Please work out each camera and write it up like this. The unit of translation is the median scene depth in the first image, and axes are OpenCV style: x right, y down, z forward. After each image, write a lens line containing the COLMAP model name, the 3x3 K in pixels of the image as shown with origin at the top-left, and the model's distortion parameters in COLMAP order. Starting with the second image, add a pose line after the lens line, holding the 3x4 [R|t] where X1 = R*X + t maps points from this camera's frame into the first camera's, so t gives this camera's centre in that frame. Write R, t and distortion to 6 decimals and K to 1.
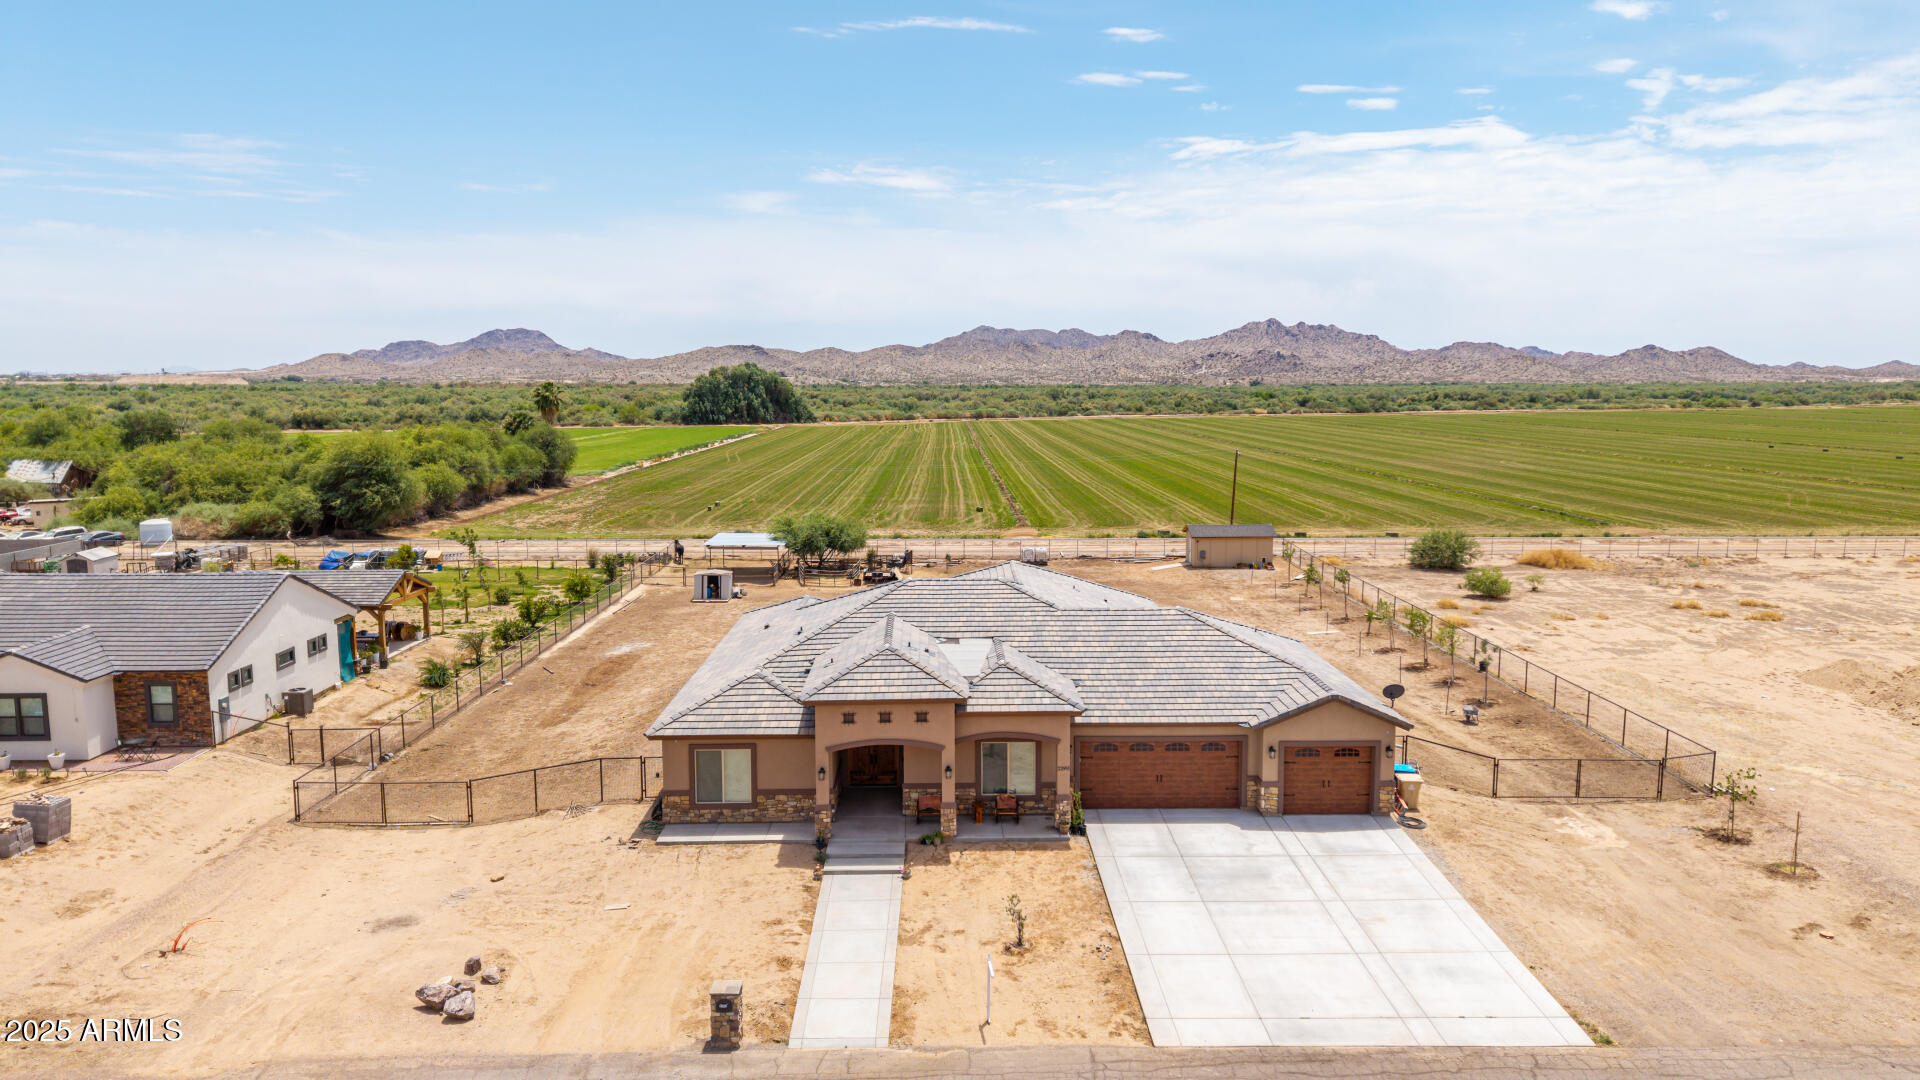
lens RADIAL K [[1280.4, 0, 956.5], [0, 1280.4, 549.4], [0, 0, 1]] dist [0.029983, -0.027342]
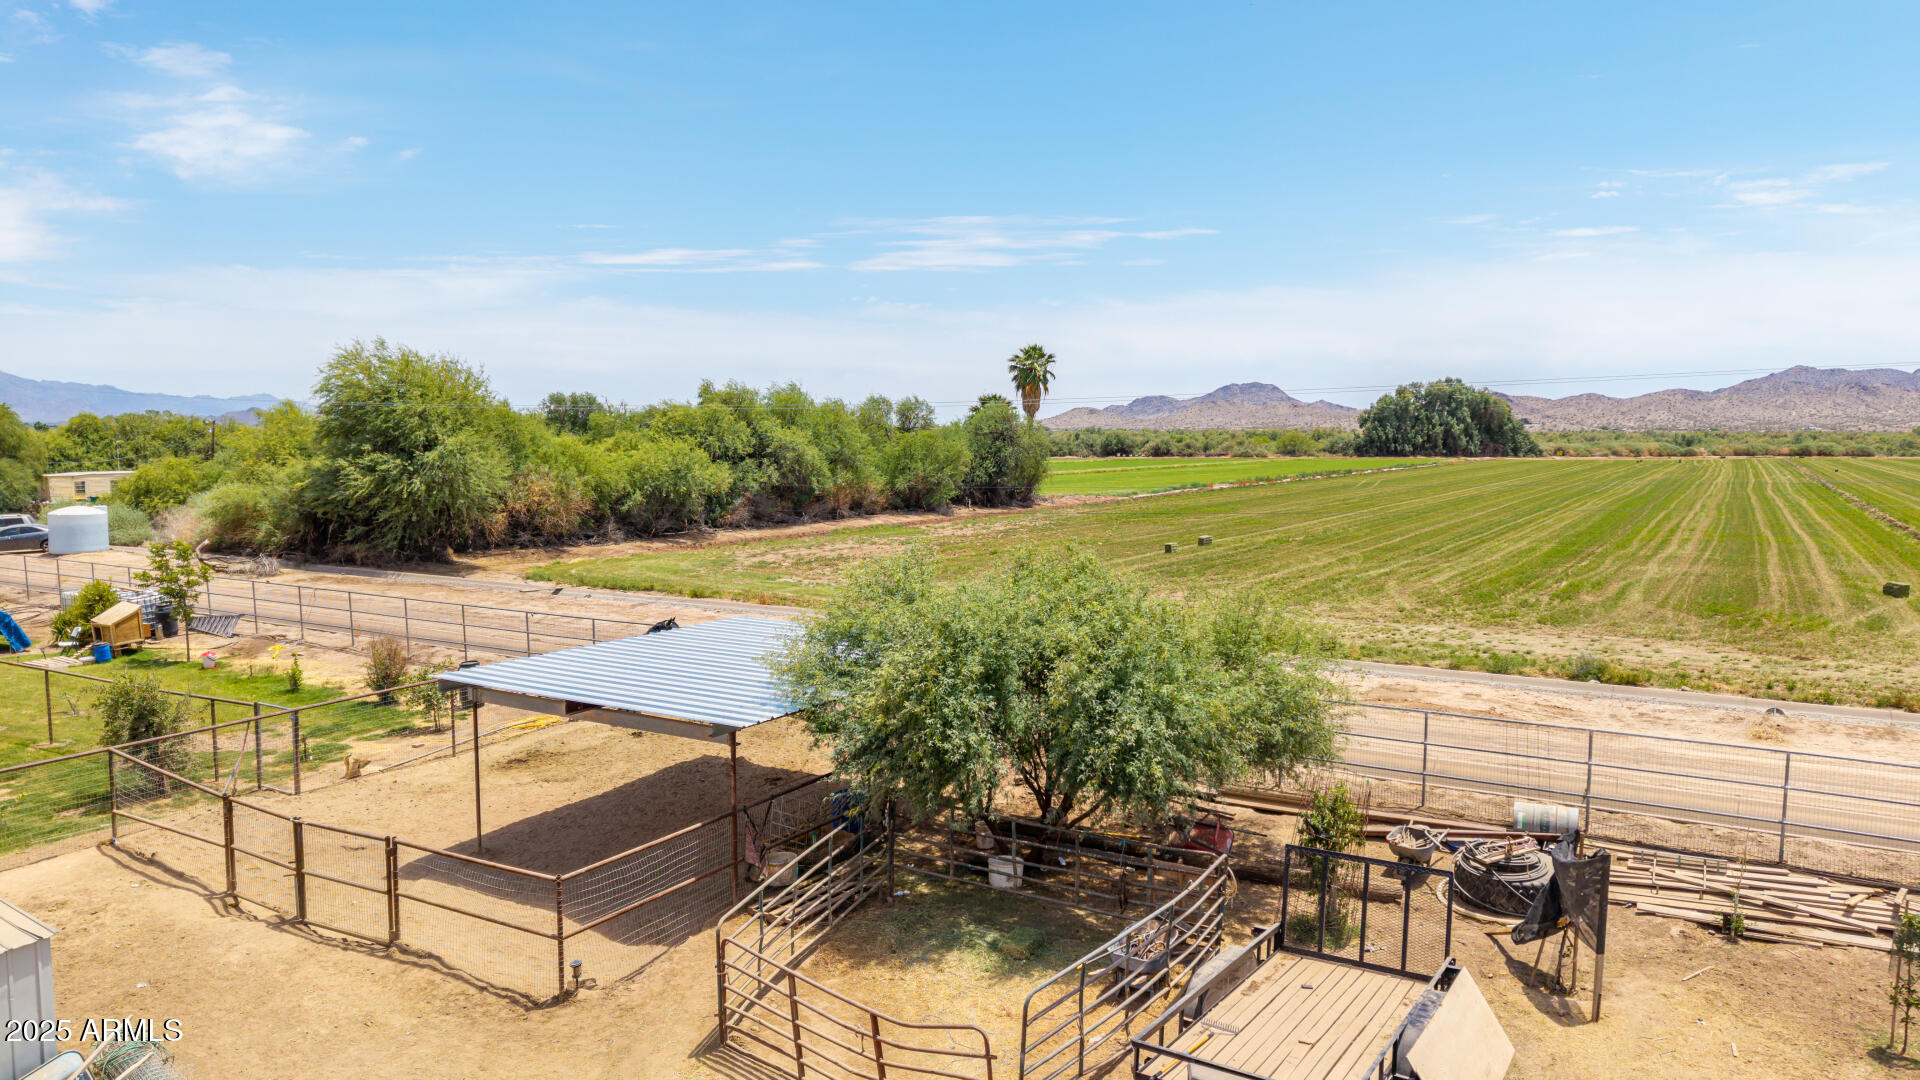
lens RADIAL K [[1280.4, 0, 960.4], [0, 1280.4, 556.0], [0, 0, 1]] dist [0.029983, -0.027342]
pose [[0.852173, 0.053440, -0.520524, -0.036888], [-0.072438, 0.997241, -0.016208, -0.037534], [0.518222, 0.051517, 0.853693, 1.330788]]
